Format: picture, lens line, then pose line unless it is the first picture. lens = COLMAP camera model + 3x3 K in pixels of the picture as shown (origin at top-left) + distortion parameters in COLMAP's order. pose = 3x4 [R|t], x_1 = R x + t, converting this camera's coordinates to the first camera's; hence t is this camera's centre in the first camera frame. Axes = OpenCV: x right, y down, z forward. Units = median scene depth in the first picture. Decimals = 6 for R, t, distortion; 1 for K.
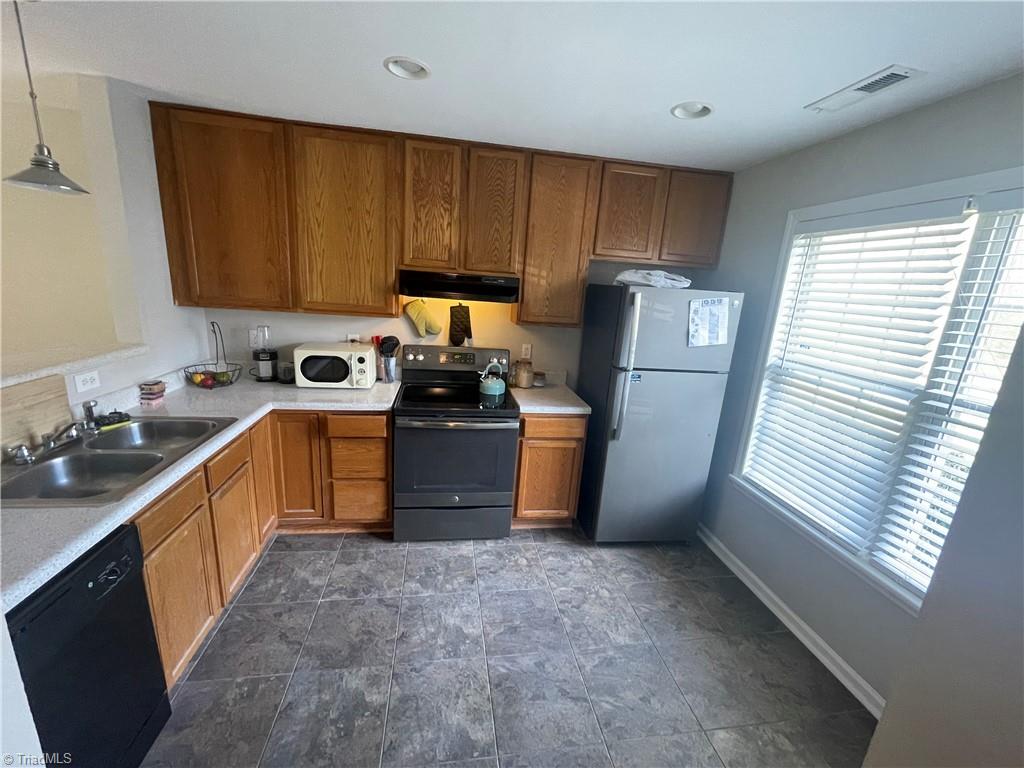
lens RADIAL K [[415.2, 0, 513.2], [0, 415.2, 381.8], [0, 0, 1]] dist [-0.002001, -0.000169]
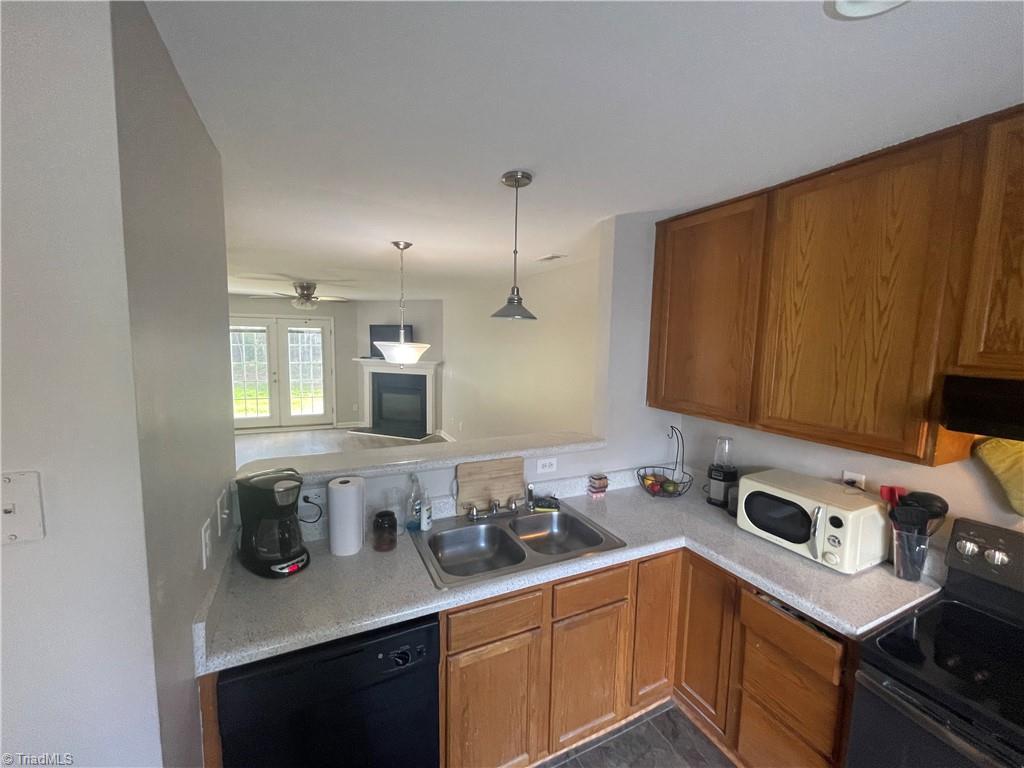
lens RADIAL K [[415.2, 0, 511.2], [0, 415.2, 382.8], [0, 0, 1]] dist [-0.002001, -0.000169]
pose [[0.282867, 0.036495, -0.958465, 0.067139], [-0.227271, 0.973369, -0.030011, -0.131428], [0.931845, 0.226320, 0.283628, 0.381378]]
